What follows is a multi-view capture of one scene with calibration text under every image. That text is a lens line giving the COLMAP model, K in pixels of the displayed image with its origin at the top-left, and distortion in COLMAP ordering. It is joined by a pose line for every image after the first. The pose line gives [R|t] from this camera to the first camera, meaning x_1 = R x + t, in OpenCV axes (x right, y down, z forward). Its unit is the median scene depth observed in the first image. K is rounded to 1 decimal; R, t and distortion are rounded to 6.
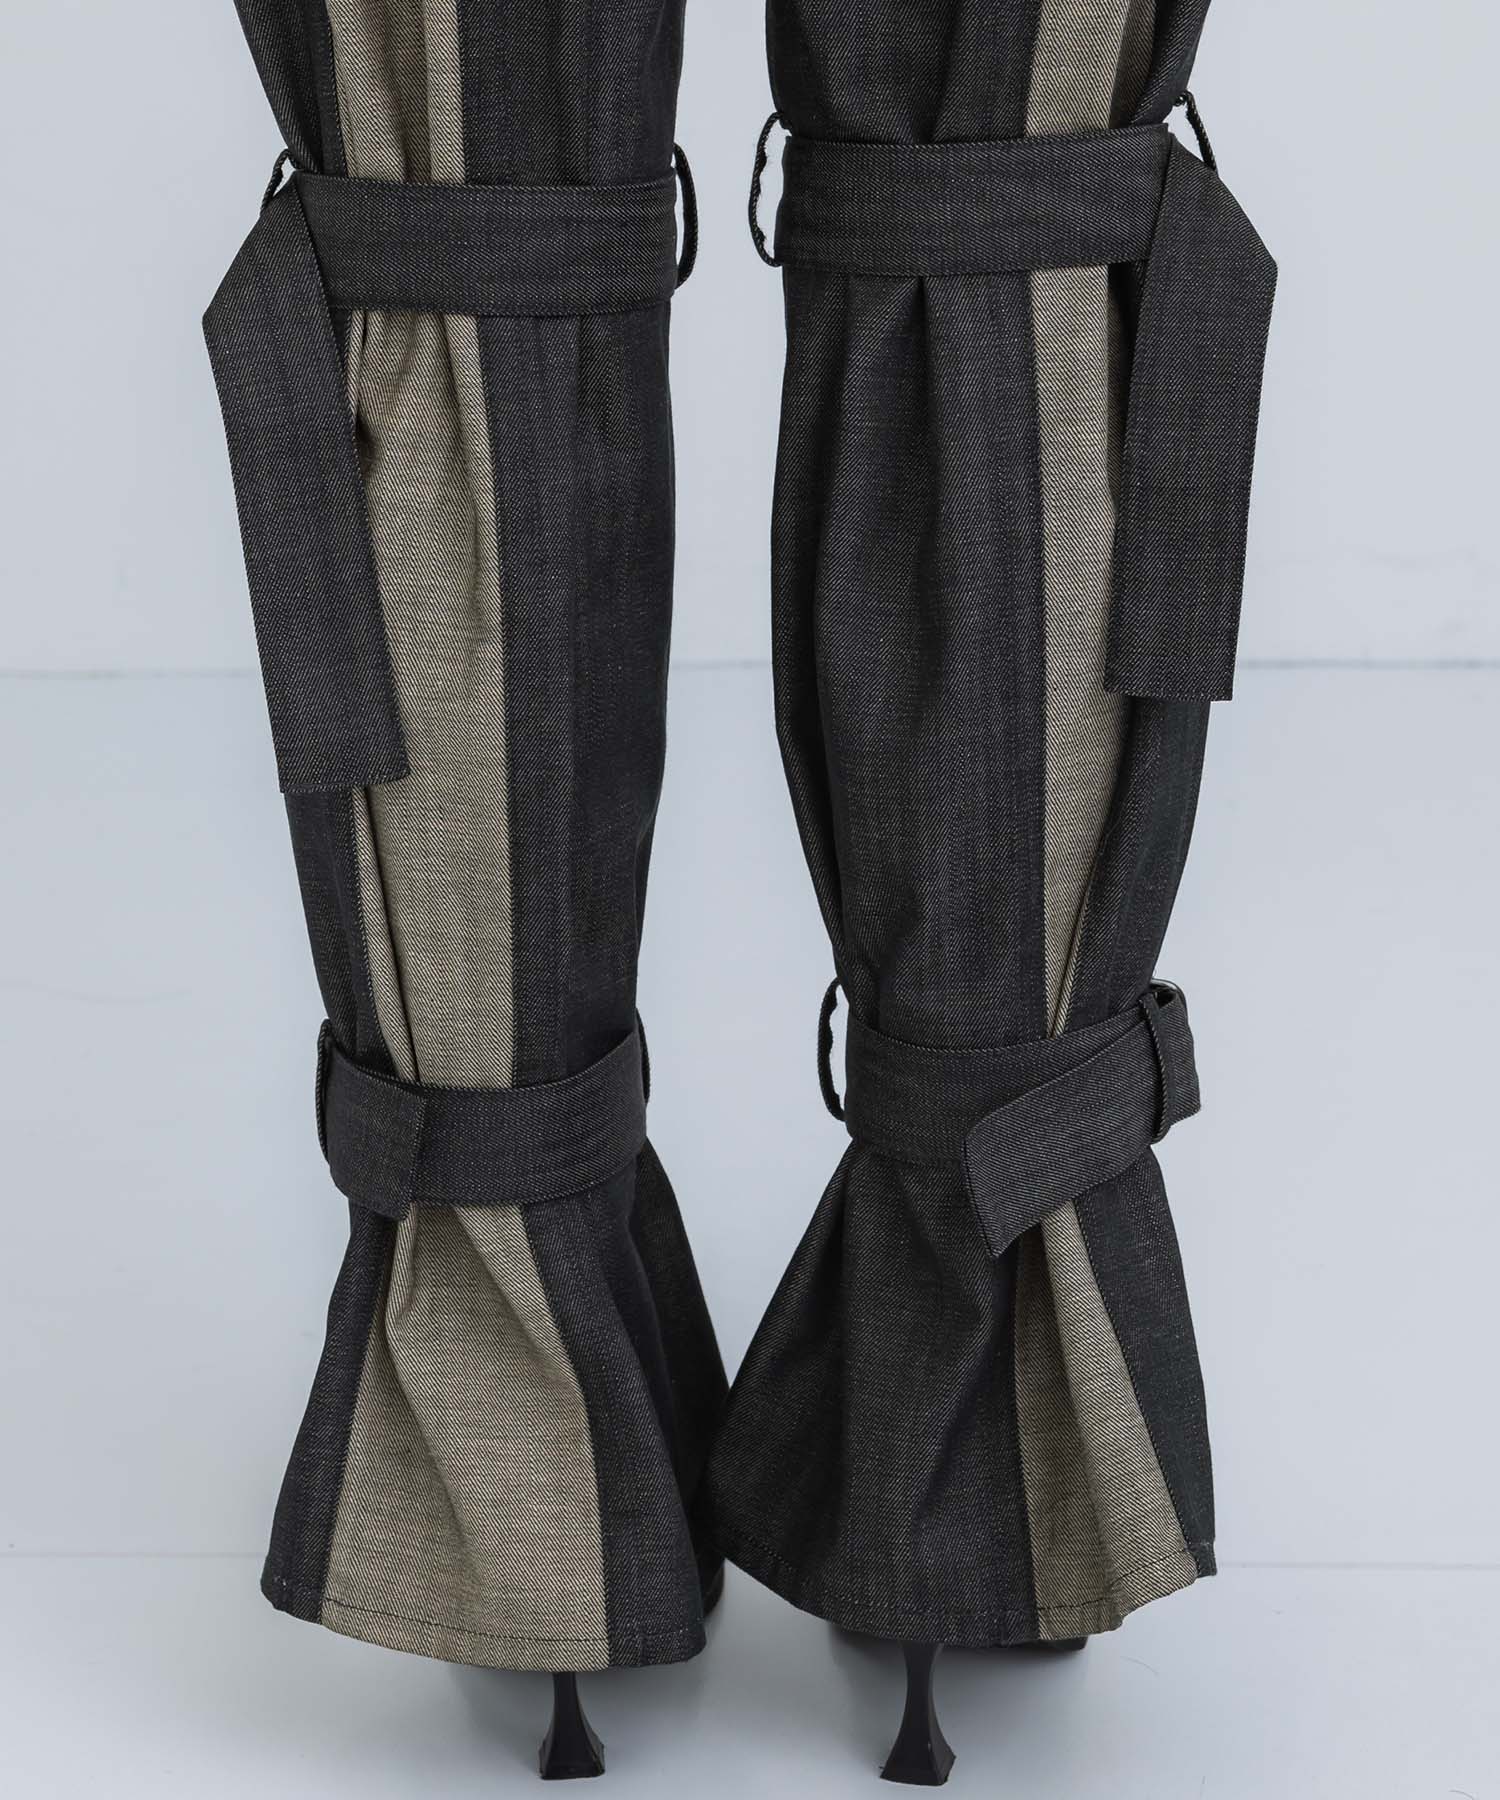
lens RADIAL K [[3740.5, 0, 750.0], [0, 3740.5, 900.0], [0, 0, 1]] dist [1.018073, -11.117773]
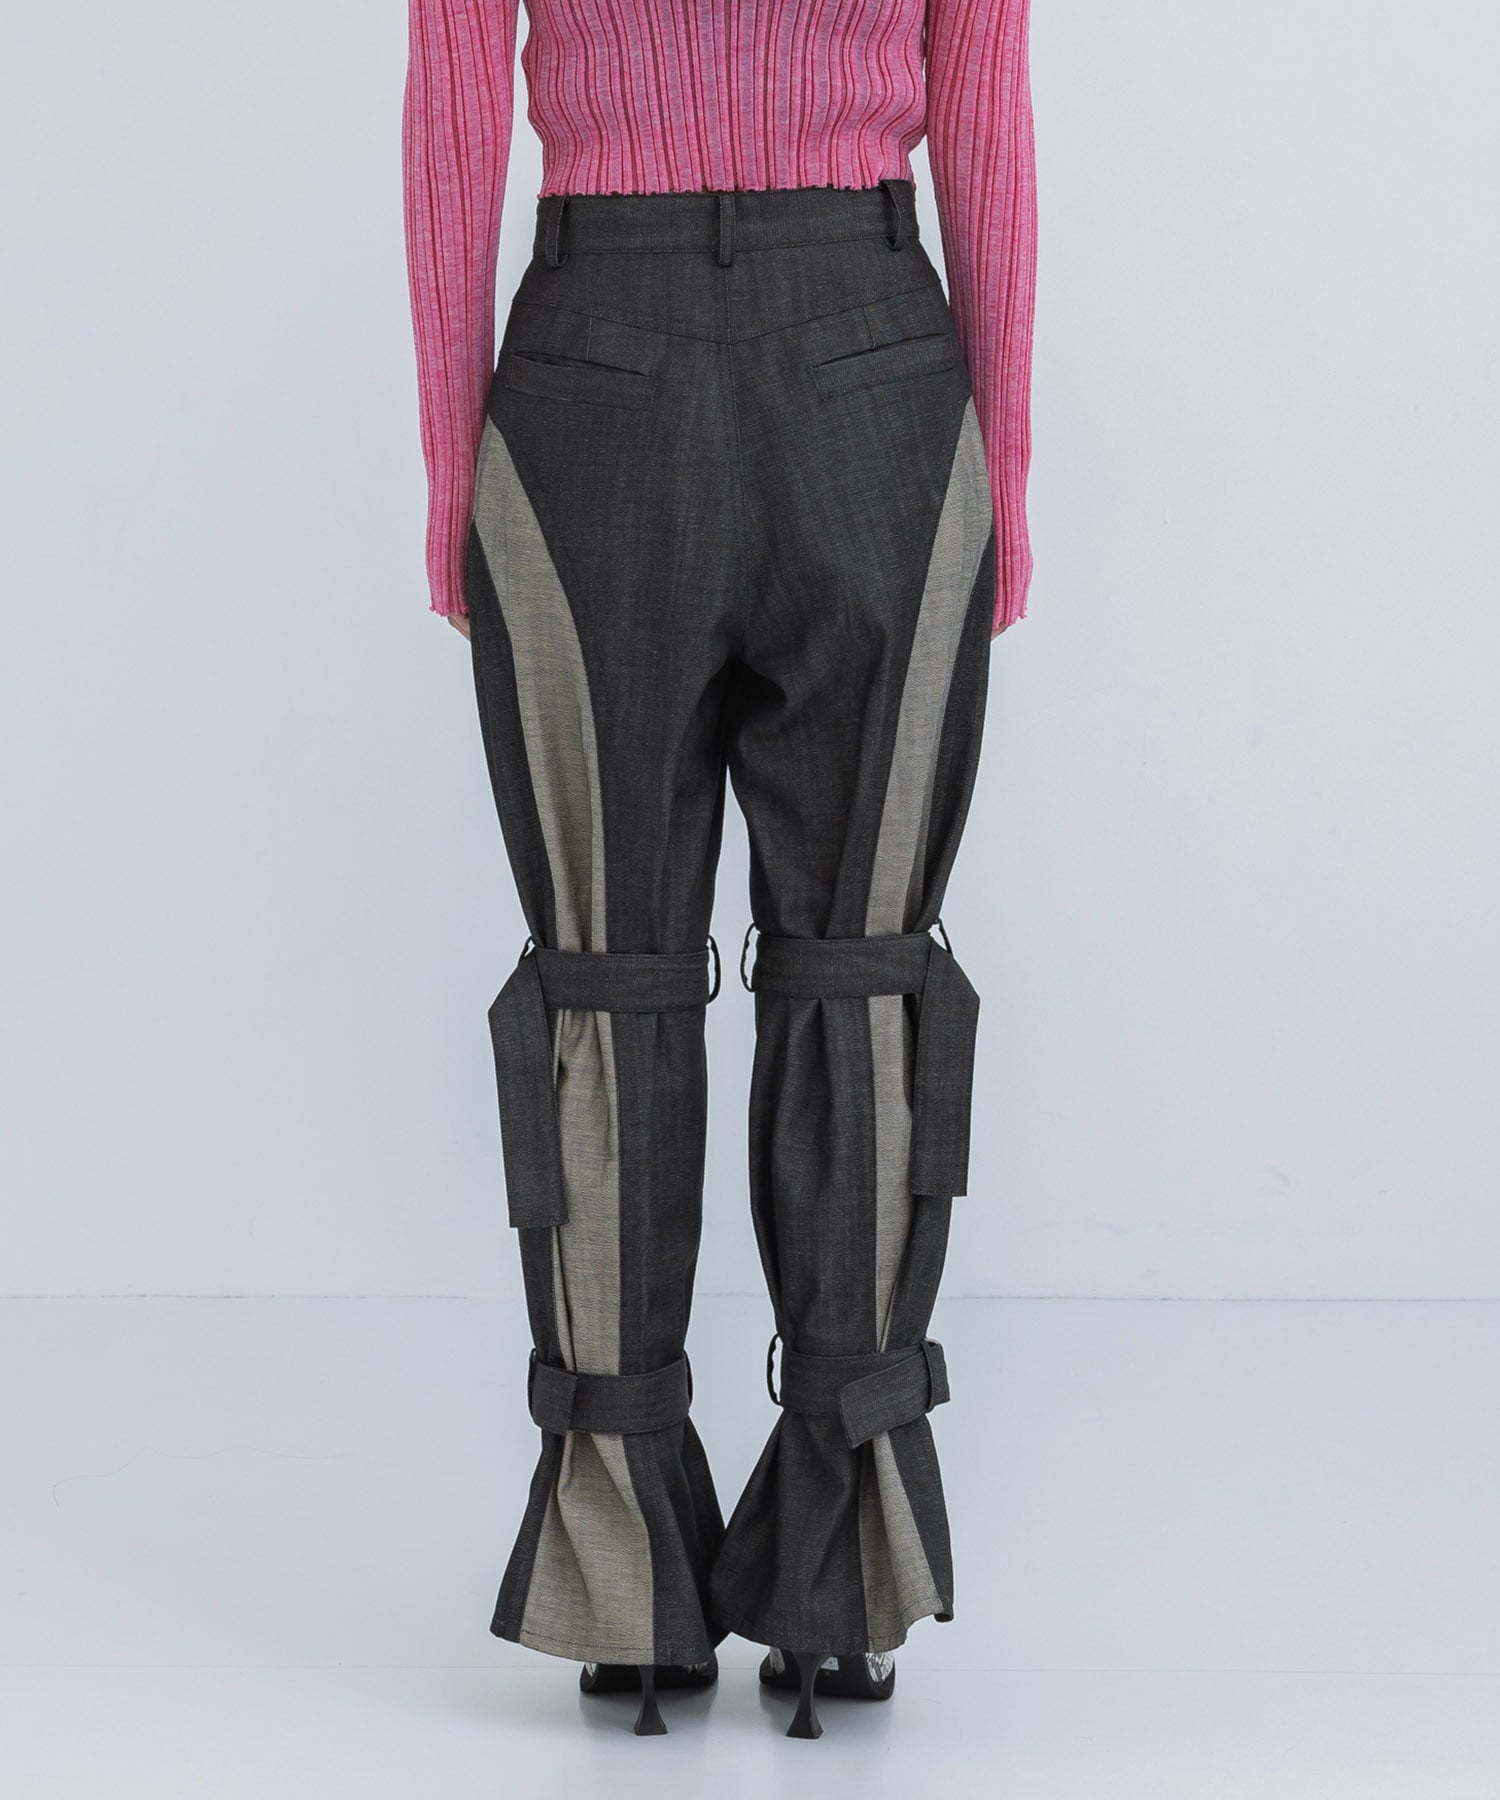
lens RADIAL K [[2278.8, 0, 750.0], [0, 2278.8, 900.0], [0, 0, 1]] dist [-0.015470, -0.020148]
pose [[0.999350, 0.019636, 0.030223, -0.034555], [-0.012909, 0.977931, -0.208529, 0.054230], [-0.033651, 0.208003, 0.977549, -0.285046]]
